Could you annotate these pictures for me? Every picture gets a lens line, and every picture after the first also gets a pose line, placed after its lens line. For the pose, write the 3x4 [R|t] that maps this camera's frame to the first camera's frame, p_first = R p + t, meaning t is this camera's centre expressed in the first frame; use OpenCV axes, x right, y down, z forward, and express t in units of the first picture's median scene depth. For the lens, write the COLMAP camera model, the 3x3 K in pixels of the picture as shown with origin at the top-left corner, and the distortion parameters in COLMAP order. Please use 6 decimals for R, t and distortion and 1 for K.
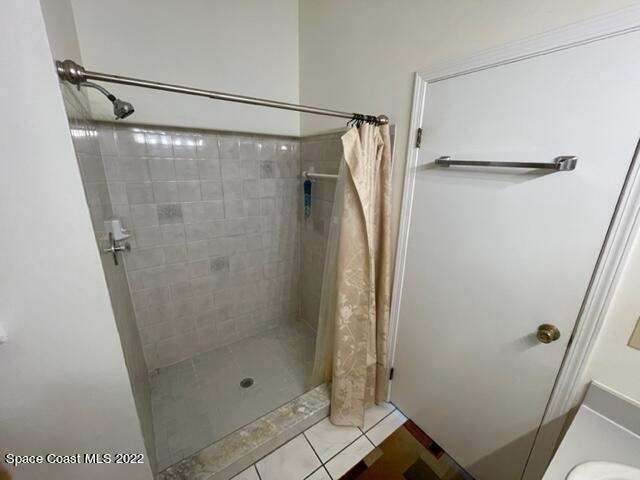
lens RADIAL K [[258.5, 0, 316.2], [0, 258.5, 241.4], [0, 0, 1]] dist [-0.006191, -0.000202]
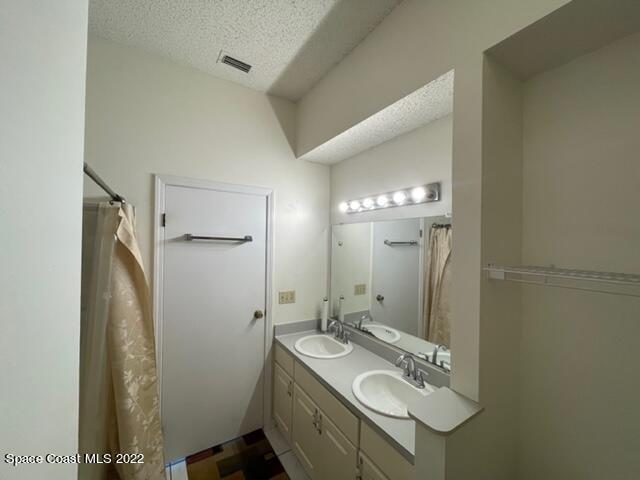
lens RADIAL K [[258.5, 0, 318.7], [0, 258.5, 244.7], [0, 0, 1]] dist [-0.006191, -0.000202]
pose [[0.044887, -0.023277, 0.998721, -0.890080], [0.275732, 0.961182, 0.010010, -0.063272], [-0.960186, 0.274930, 0.049563, 0.180364]]
